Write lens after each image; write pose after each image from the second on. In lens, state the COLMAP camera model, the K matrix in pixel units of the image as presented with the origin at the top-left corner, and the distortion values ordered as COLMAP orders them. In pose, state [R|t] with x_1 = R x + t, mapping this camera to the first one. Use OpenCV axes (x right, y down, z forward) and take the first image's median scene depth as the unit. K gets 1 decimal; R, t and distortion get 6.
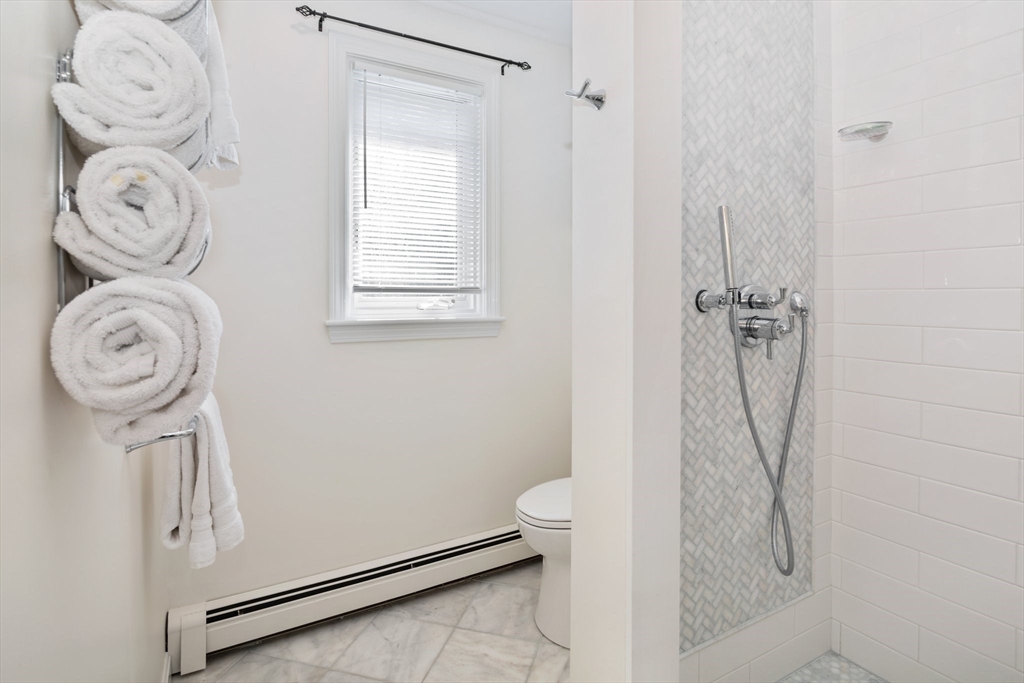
lens RADIAL K [[506.7, 0, 489.8], [0, 506.7, 300.9], [0, 0, 1]] dist [-0.011233, -0.003650]
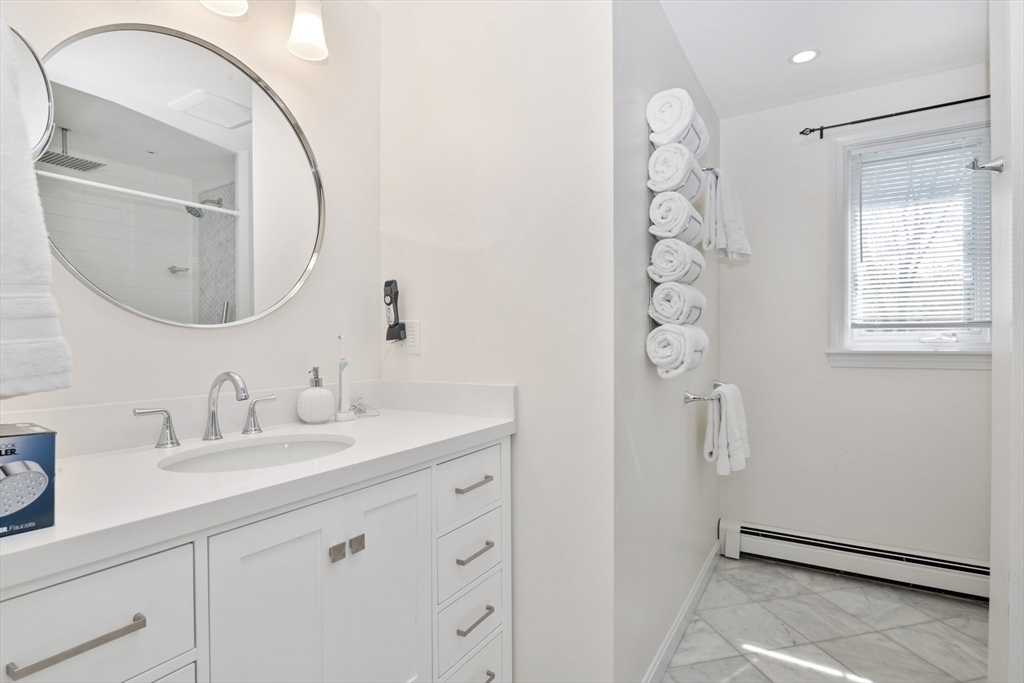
lens RADIAL K [[506.7, 0, 517.3], [0, 506.7, 348.1], [0, 0, 1]] dist [-0.011233, -0.003650]
pose [[0.487472, 0.012232, -0.873053, 0.462458], [-0.001011, 0.999909, 0.013445, 0.017329], [0.873138, -0.005671, 0.487440, -0.392668]]
